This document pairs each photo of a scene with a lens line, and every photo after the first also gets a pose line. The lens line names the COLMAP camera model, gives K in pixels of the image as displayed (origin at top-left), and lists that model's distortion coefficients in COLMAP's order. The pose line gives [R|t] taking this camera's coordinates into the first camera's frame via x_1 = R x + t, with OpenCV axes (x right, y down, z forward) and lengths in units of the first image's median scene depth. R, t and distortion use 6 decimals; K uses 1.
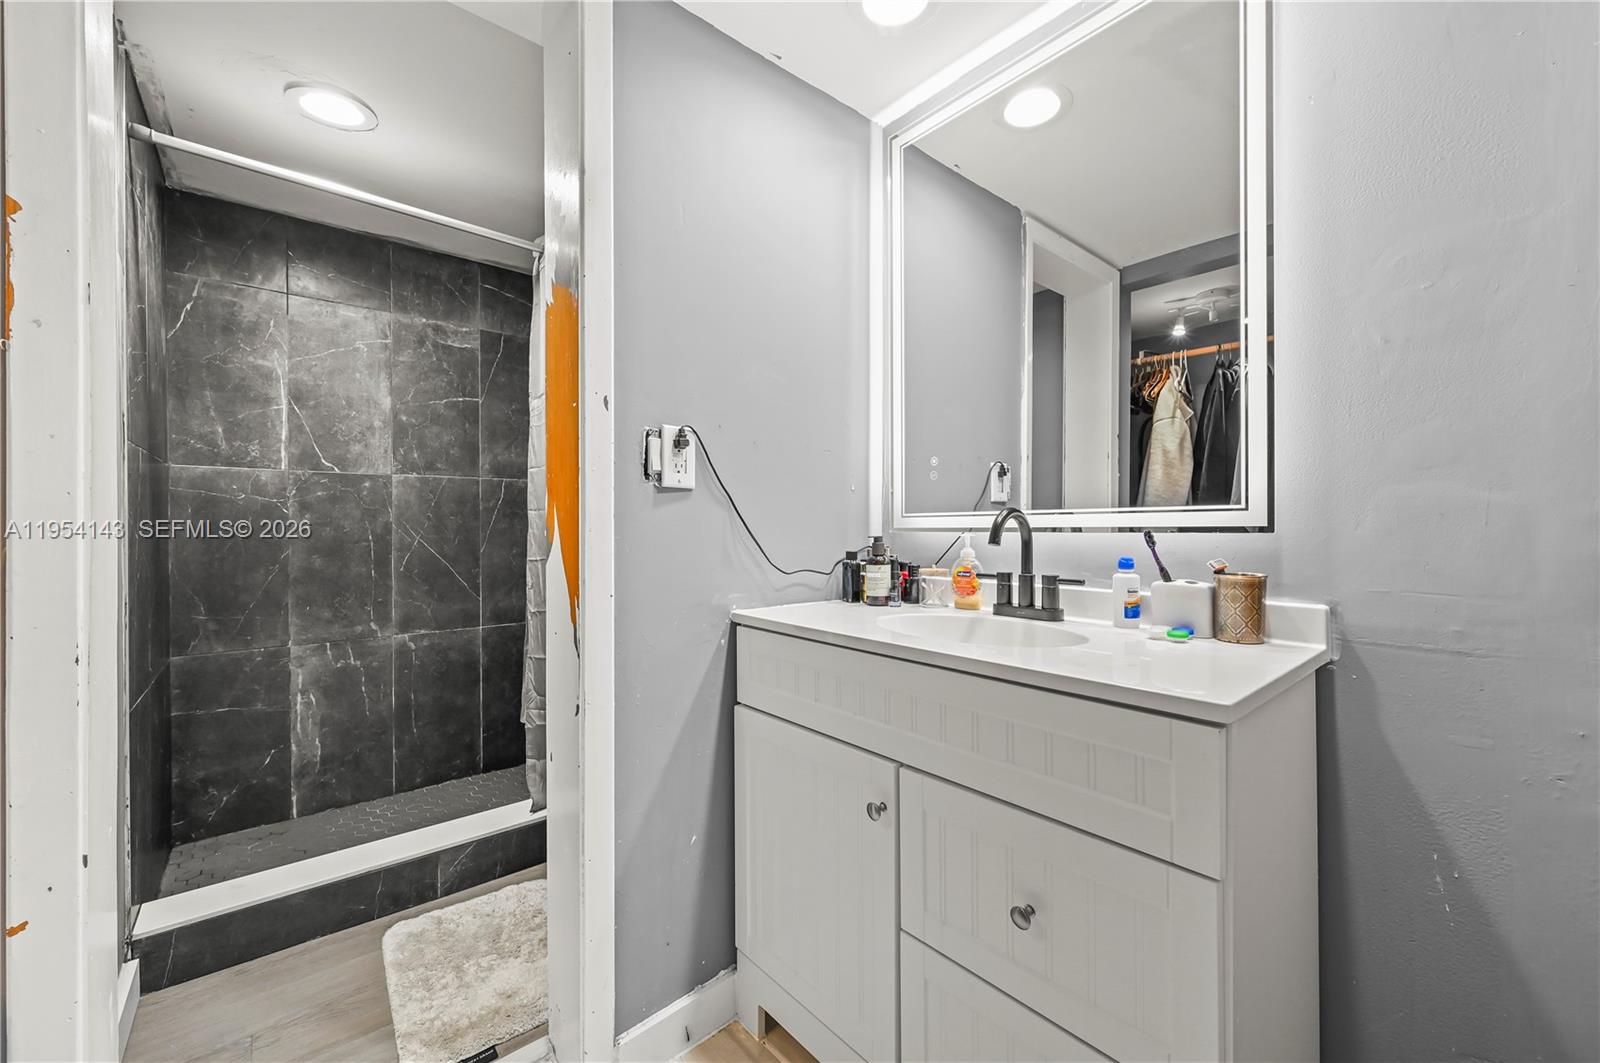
lens RADIAL K [[634.3, 0, 800.9], [0, 634.3, 533.1], [0, 0, 1]] dist [-0.001262, -0.000082]
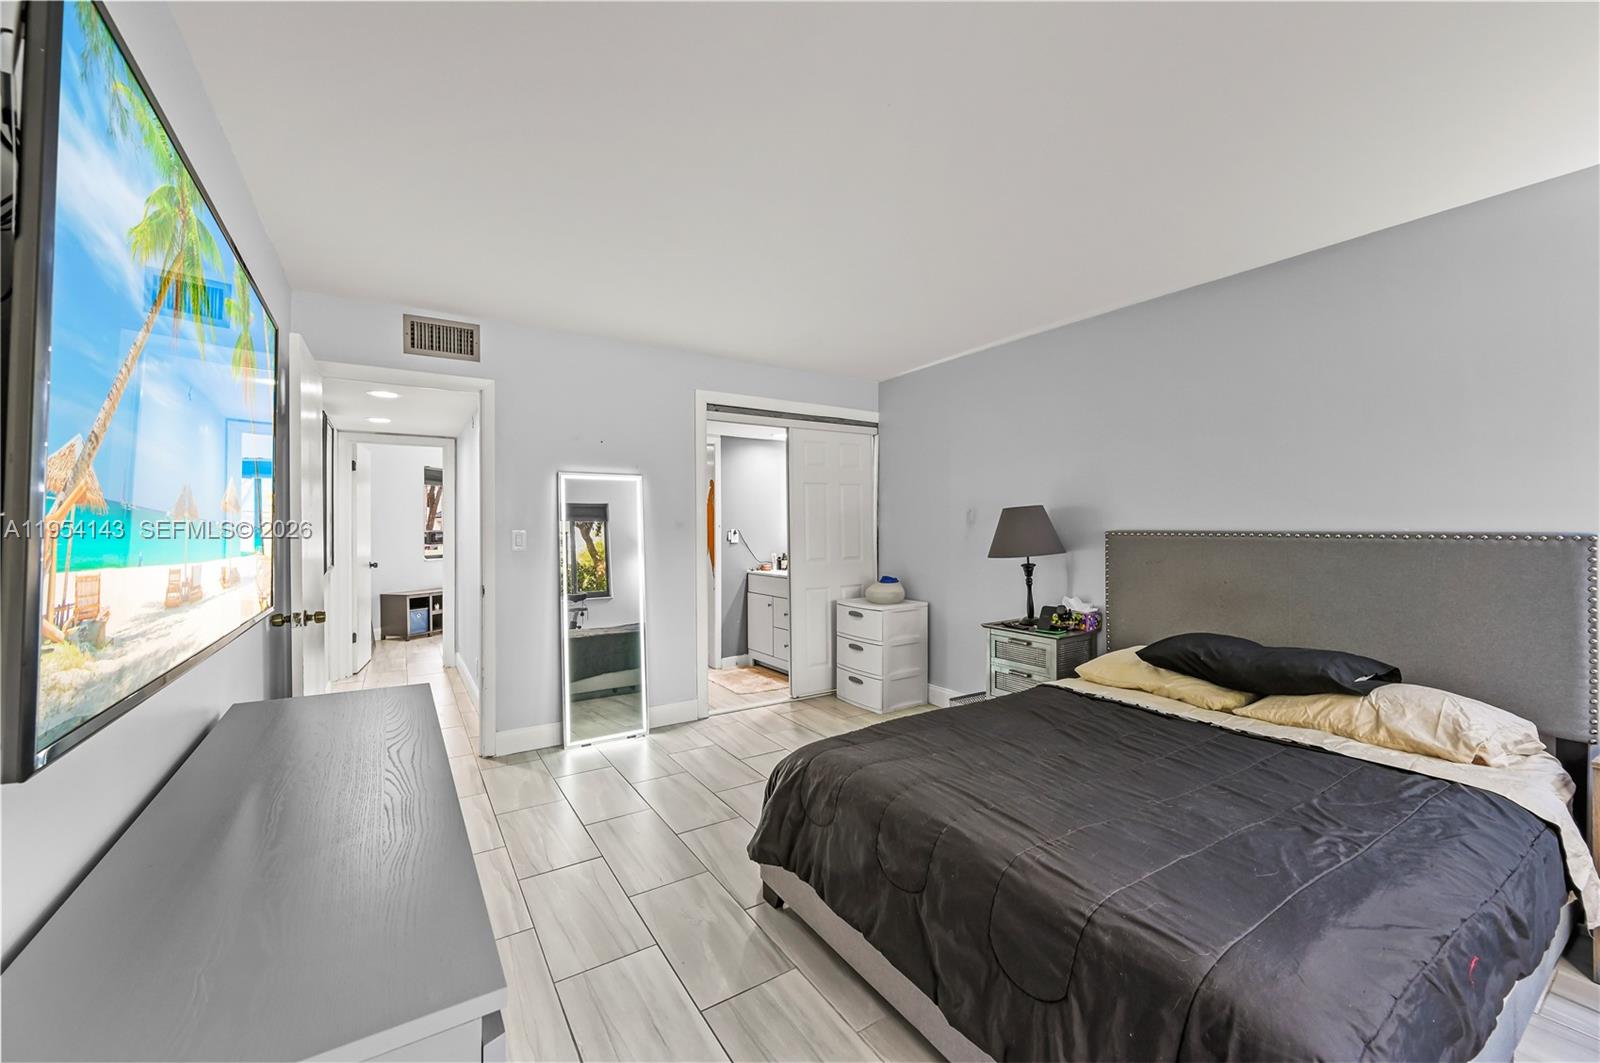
lens RADIAL K [[634.3, 0, 803.1], [0, 634.3, 524.3], [0, 0, 1]] dist [-0.001262, -0.000082]
pose [[0.992972, -0.001470, -0.118337, 1.679773], [-0.000038, 0.999919, -0.012743, -0.293372], [0.118347, 0.012658, 0.992892, -6.973423]]
